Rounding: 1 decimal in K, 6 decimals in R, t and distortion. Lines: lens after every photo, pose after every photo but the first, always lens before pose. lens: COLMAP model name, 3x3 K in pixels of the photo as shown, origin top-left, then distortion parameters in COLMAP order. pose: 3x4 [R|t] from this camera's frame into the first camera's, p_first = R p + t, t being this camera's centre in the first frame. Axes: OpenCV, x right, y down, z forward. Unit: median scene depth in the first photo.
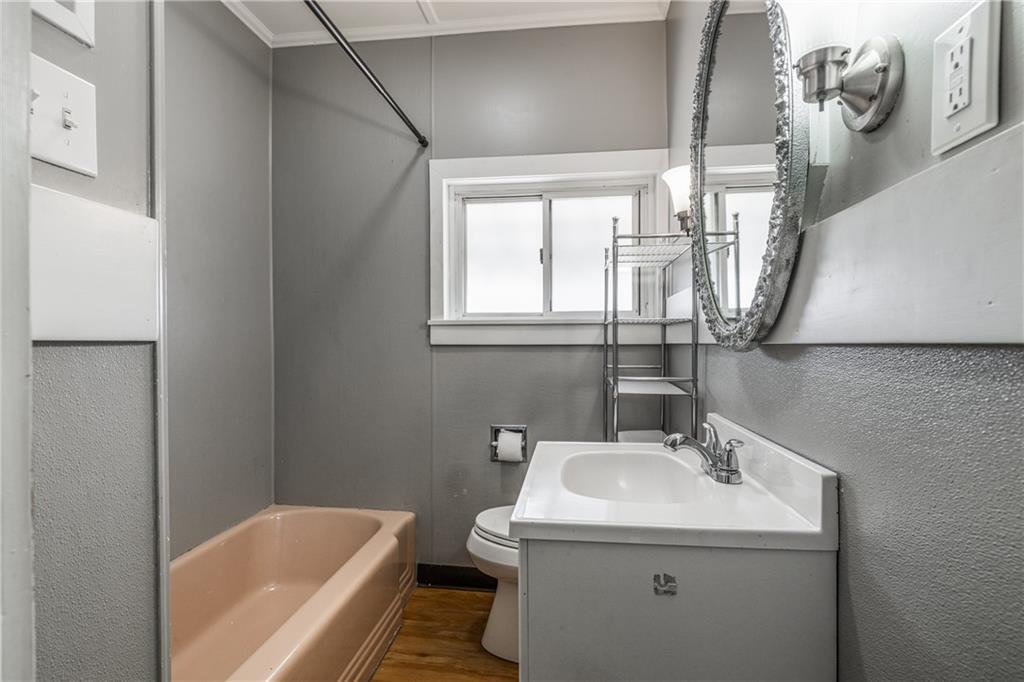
lens RADIAL K [[469.4, 0, 512.4], [0, 469.4, 334.2], [0, 0, 1]] dist [0.001047, -0.000698]
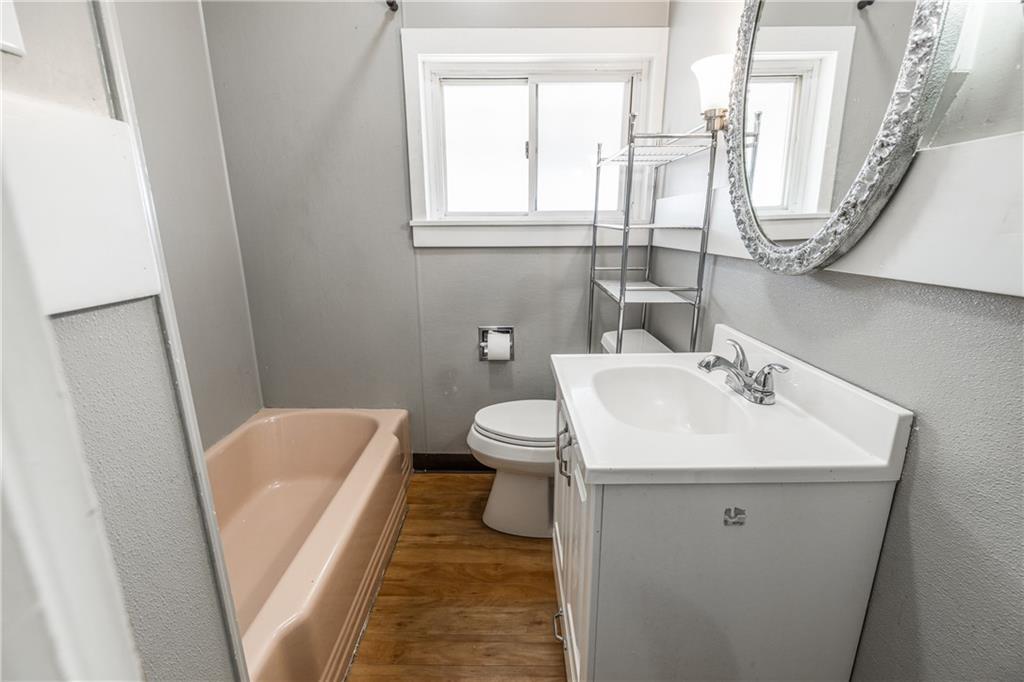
lens RADIAL K [[441.1, 0, 512.7], [0, 441.1, 330.1], [0, 0, 1]] dist [-0.001449, -0.000615]
pose [[0.993458, -0.026257, 0.111142, -0.101174], [-0.001379, 0.970381, 0.241574, -0.039263], [-0.114194, -0.240147, 0.963997, 0.085492]]
